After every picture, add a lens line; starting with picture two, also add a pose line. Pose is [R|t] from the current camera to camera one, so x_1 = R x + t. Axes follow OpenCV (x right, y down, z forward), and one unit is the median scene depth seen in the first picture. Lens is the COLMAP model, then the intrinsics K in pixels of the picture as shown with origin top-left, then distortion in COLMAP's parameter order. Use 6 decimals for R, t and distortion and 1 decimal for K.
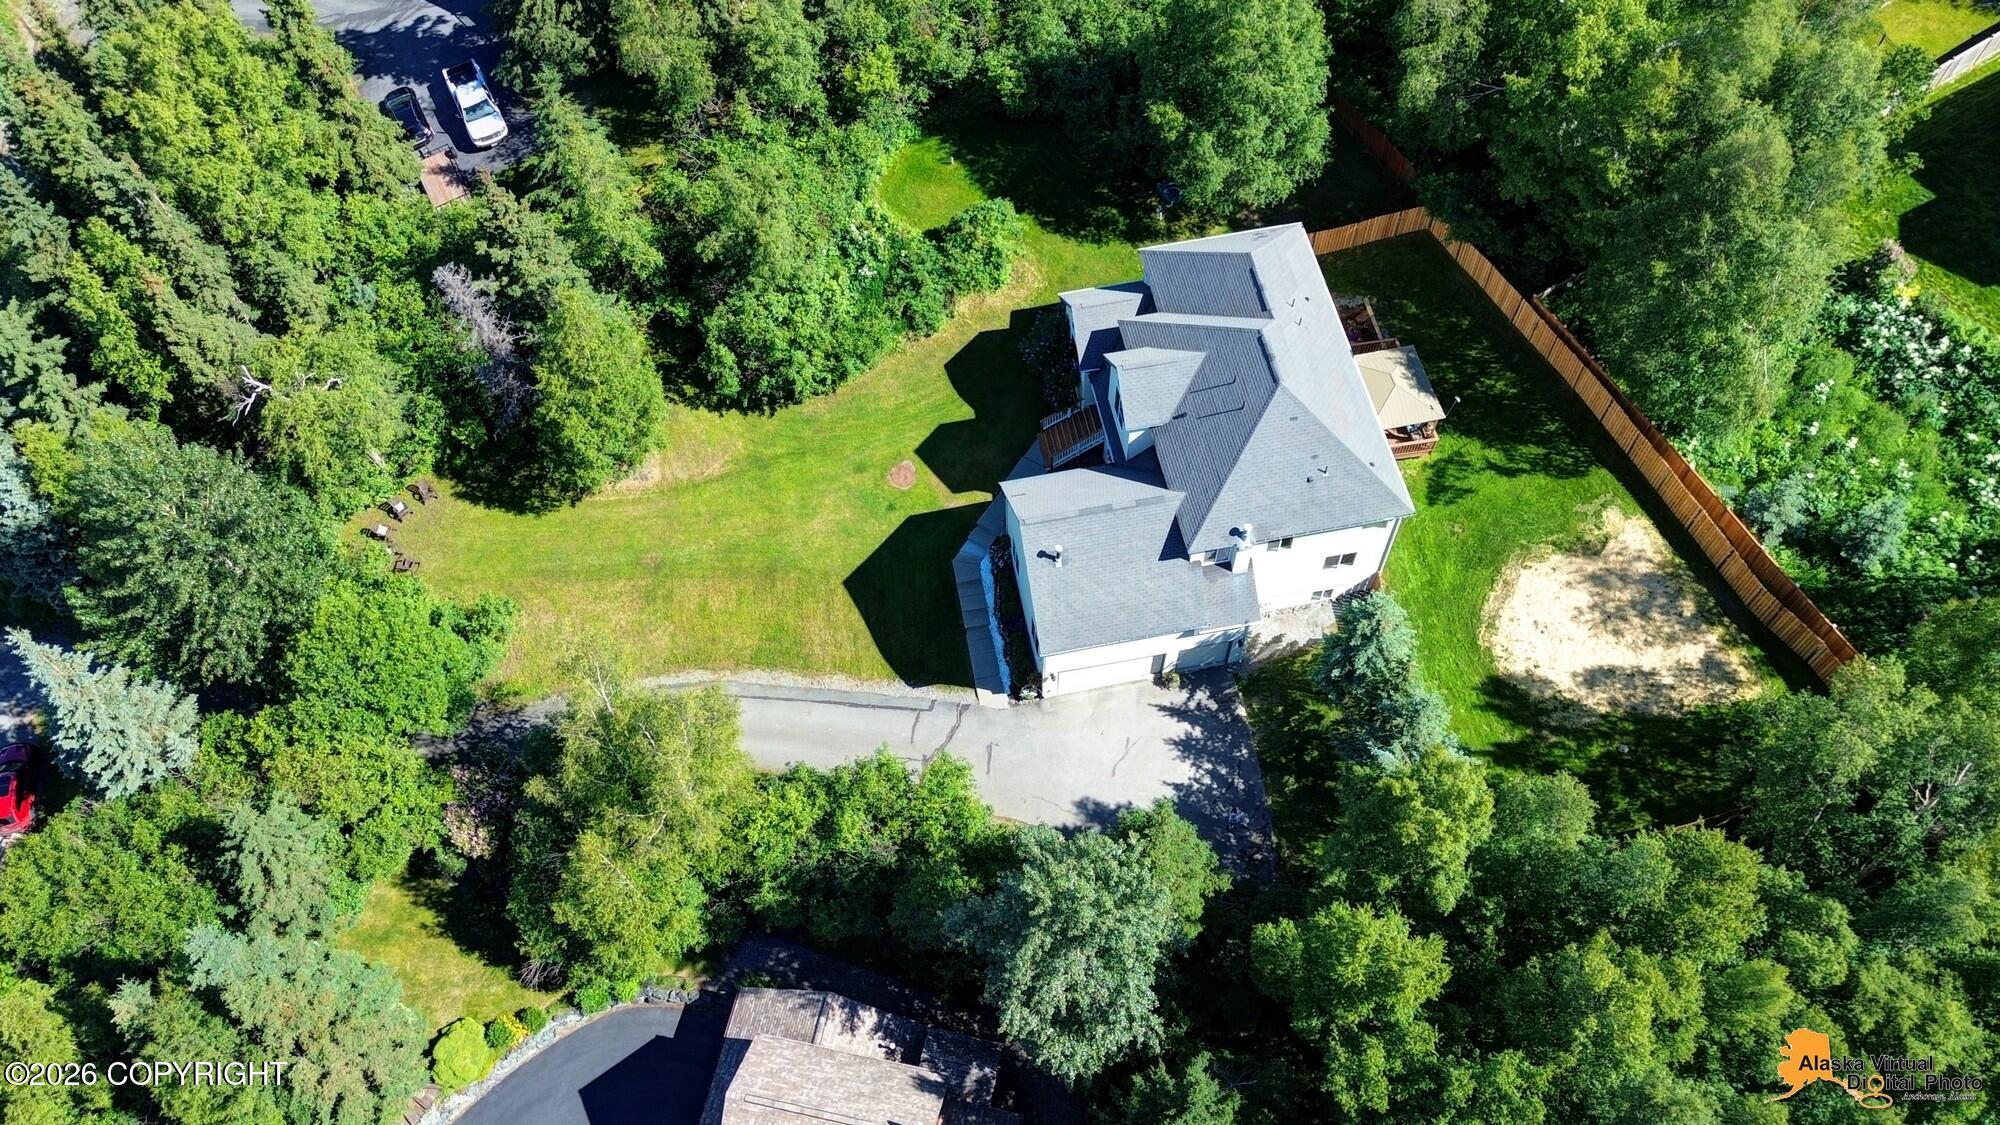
lens RADIAL K [[1648.6, 0, 998.1], [0, 1648.6, 523.1], [0, 0, 1]] dist [0.059449, -0.060564]
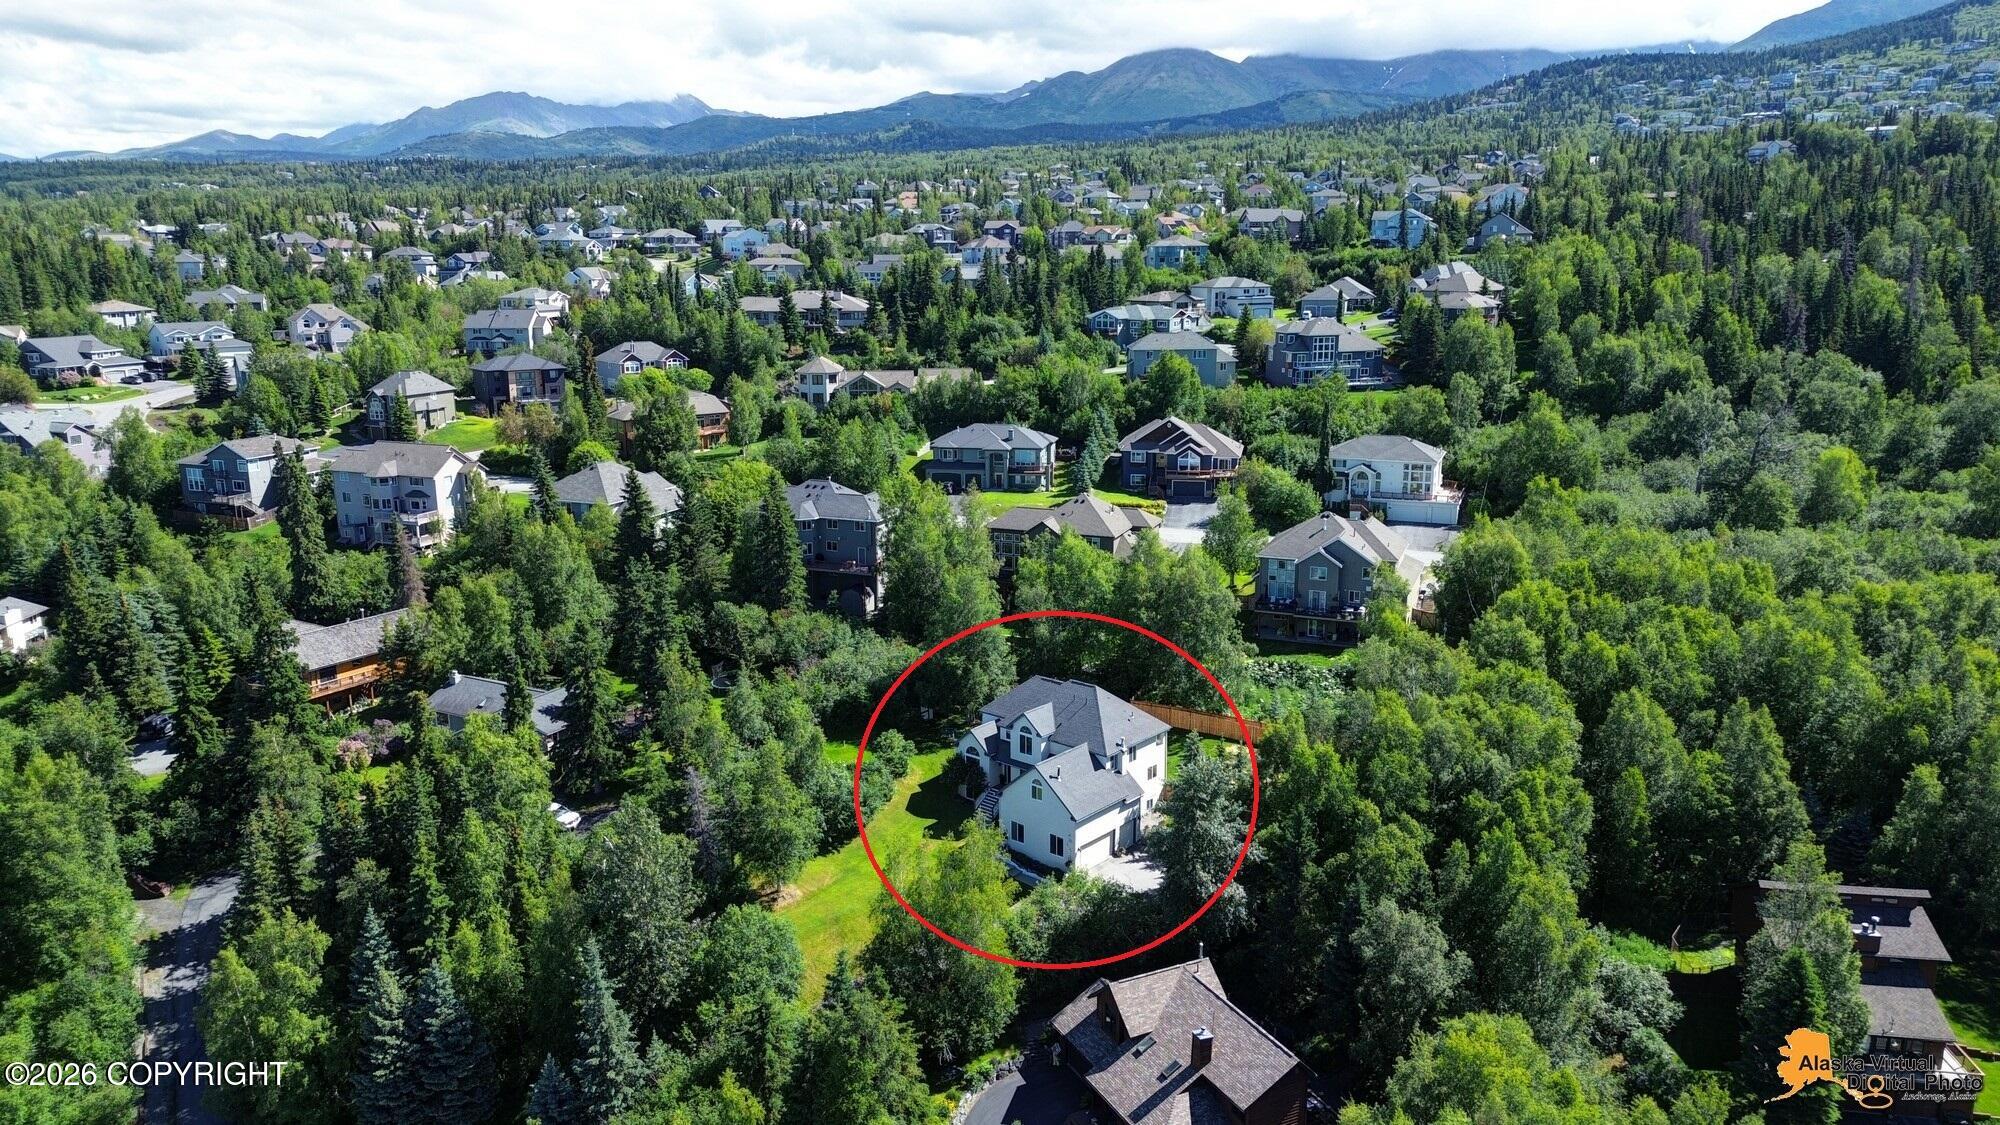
lens RADIAL K [[1393.4, 0, 986.2], [0, 1393.4, 540.5], [0, 0, 1]] dist [0.062617, -0.054908]
pose [[0.794729, -0.126434, 0.593650, -0.912457], [0.518985, 0.648721, -0.556611, 0.667582], [-0.314739, 0.750450, 0.581175, -0.148545]]
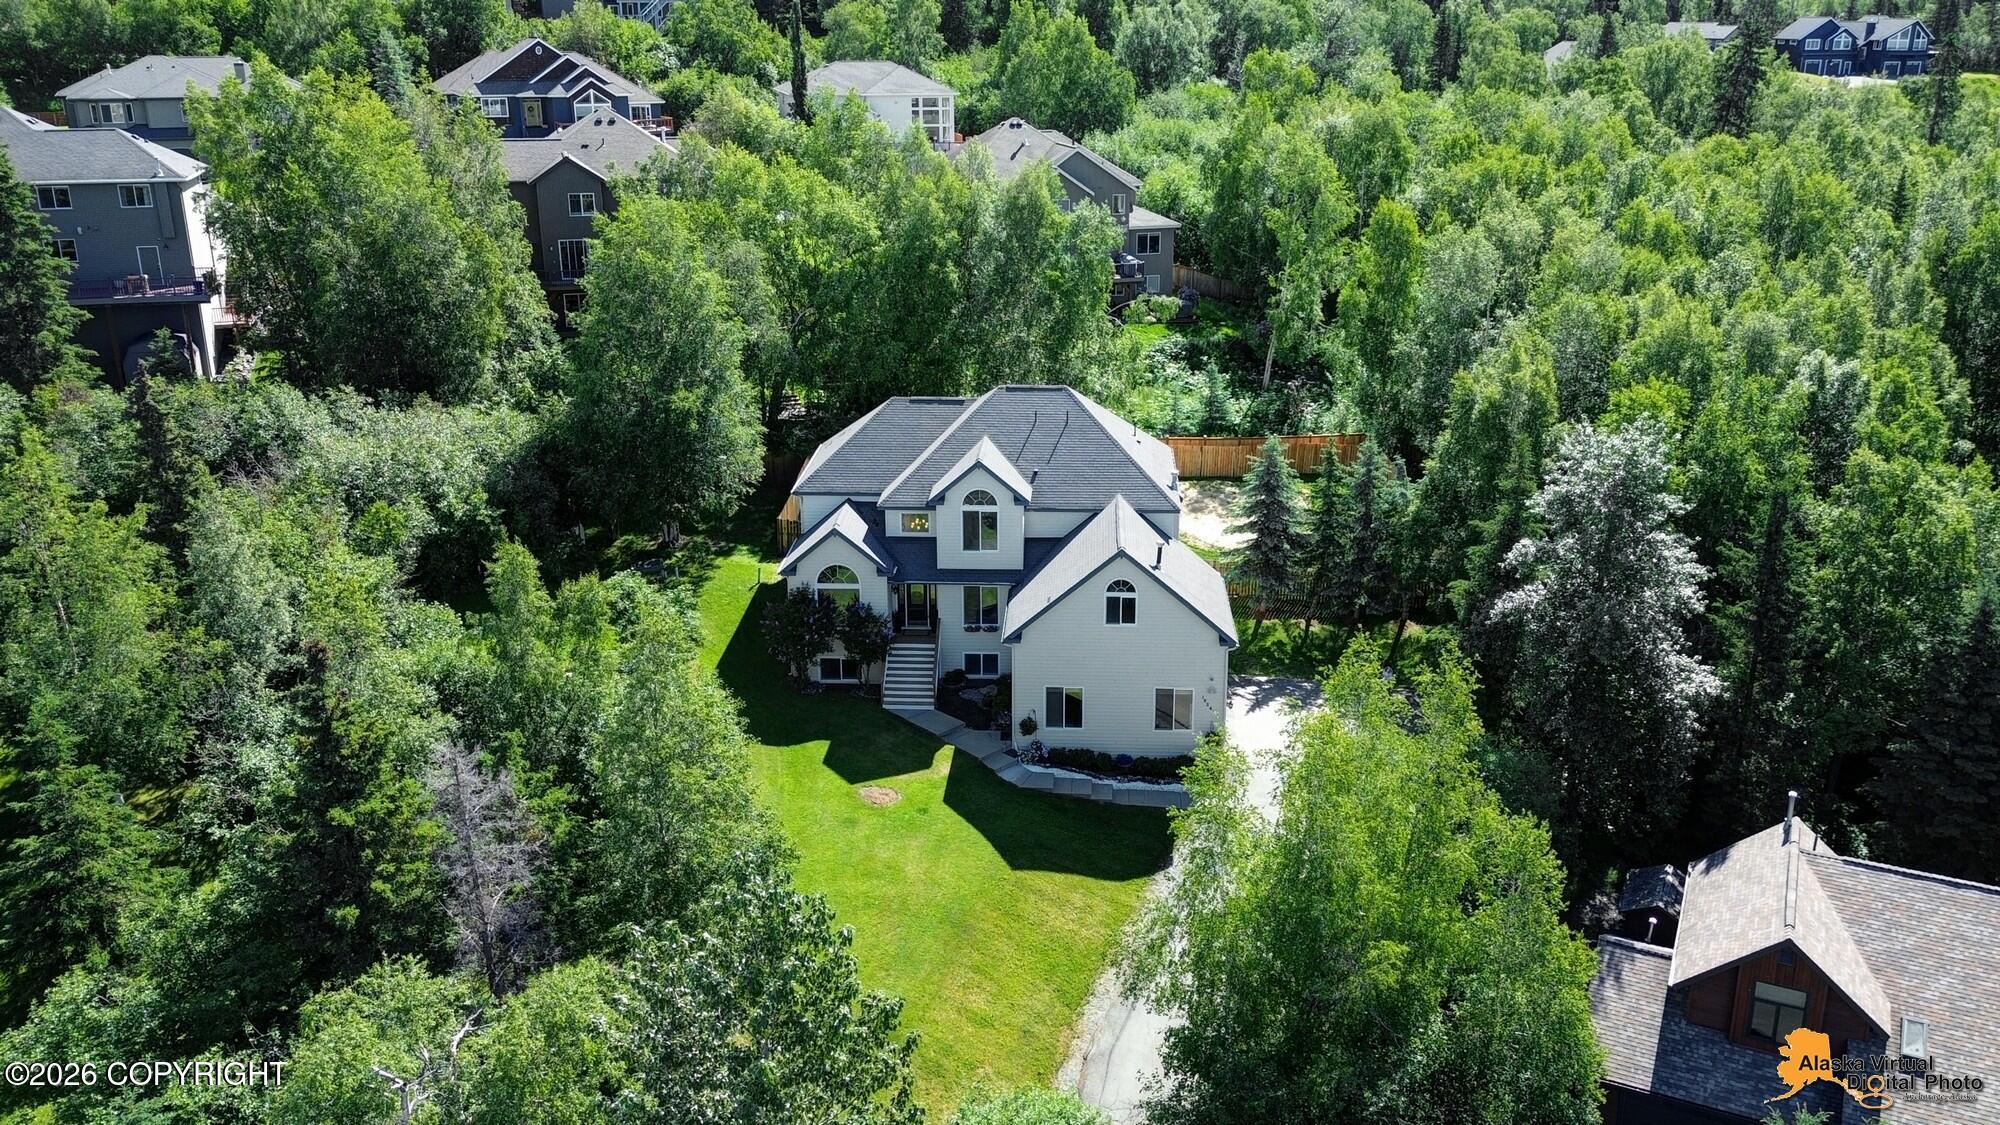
lens RADIAL K [[1648.6, 0, 1022.7], [0, 1648.6, 476.3], [0, 0, 1]] dist [0.059449, -0.060564]
pose [[0.233619, -0.263257, 0.936012, -0.752629], [0.824902, 0.563280, -0.047462, -0.022524], [-0.514742, 0.783206, 0.348754, 0.627627]]
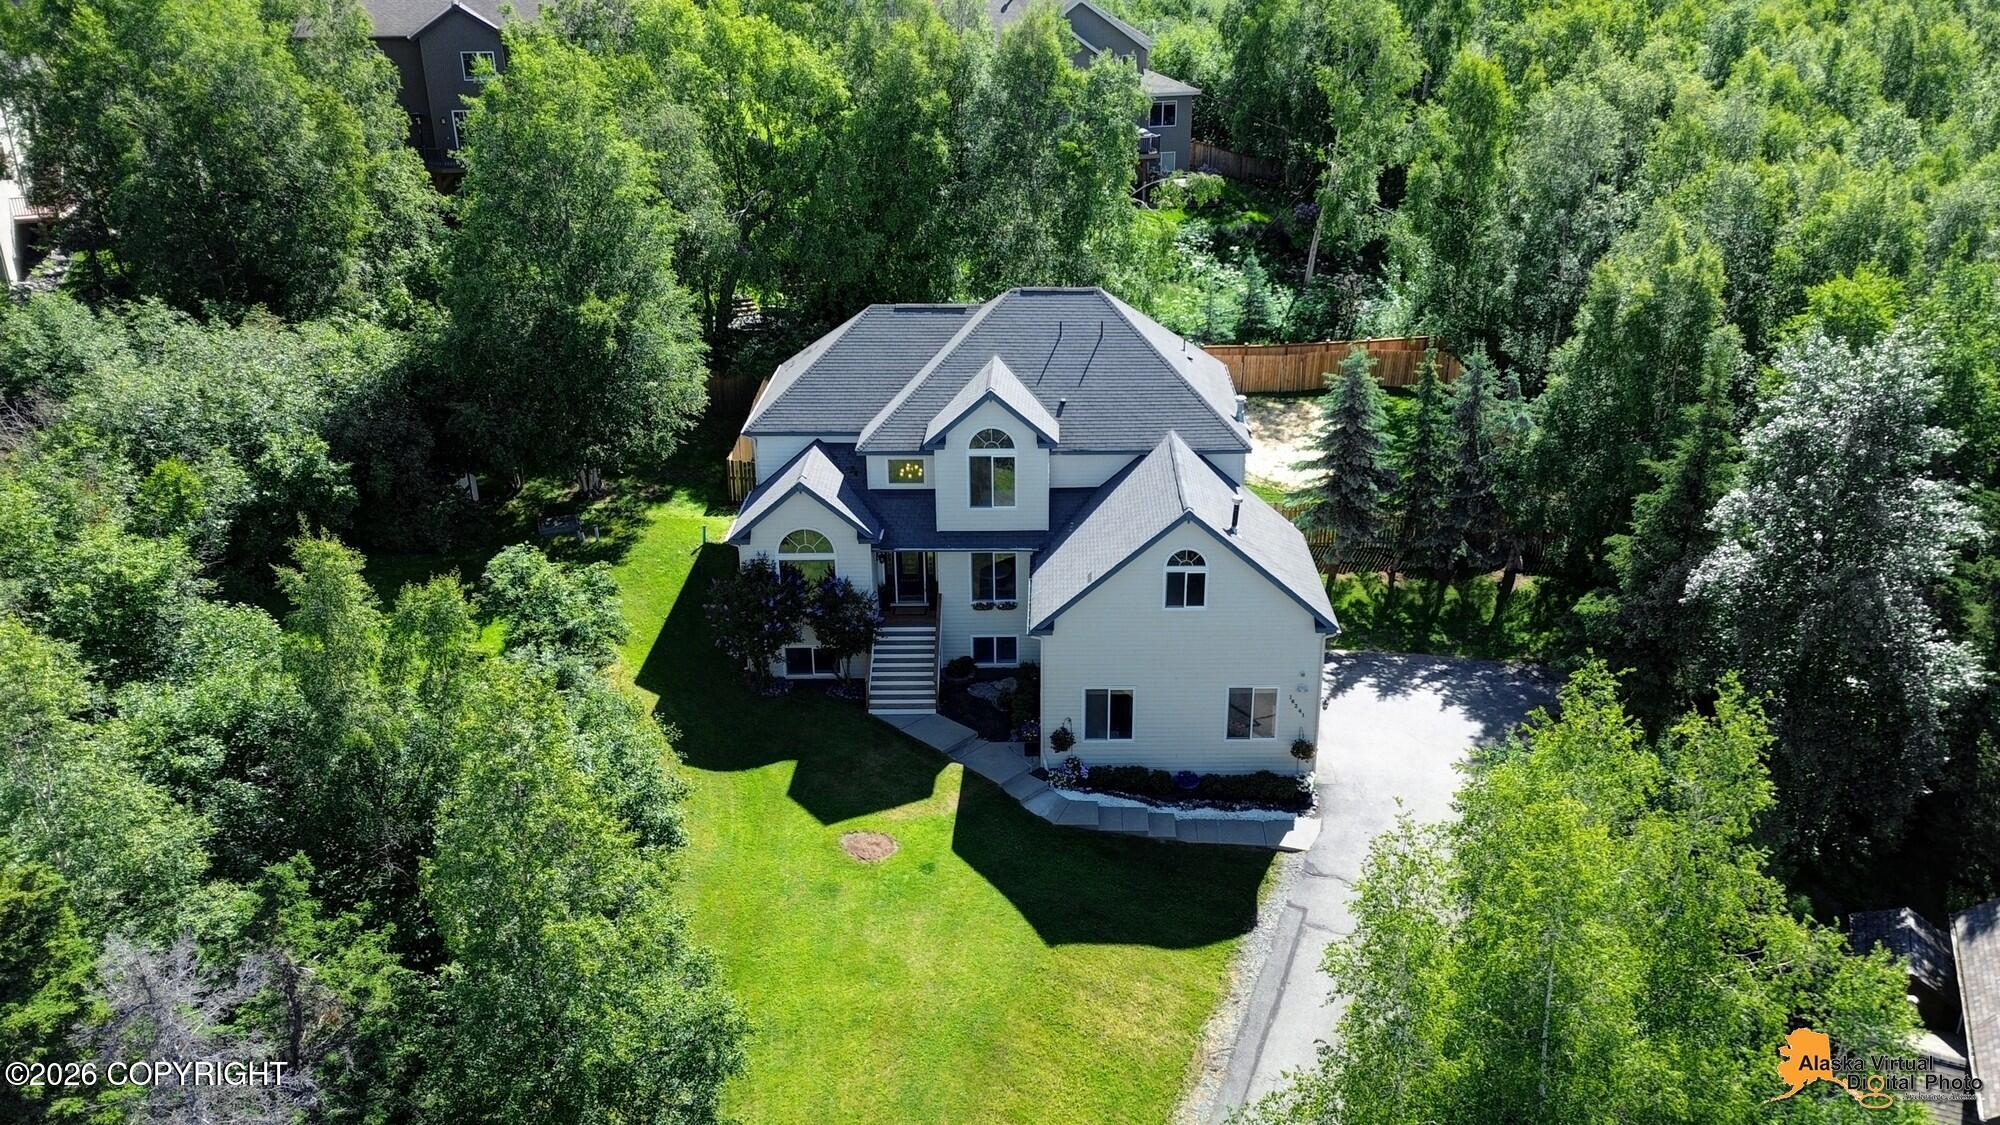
lens RADIAL K [[1648.6, 0, 1086.4], [0, 1648.6, 504.4], [0, 0, 1]] dist [0.059449, -0.060564]
pose [[0.180350, -0.343566, 0.921649, -0.556423], [0.834172, 0.549920, 0.041763, -0.057816], [-0.521182, 0.761282, 0.385771, 0.697144]]
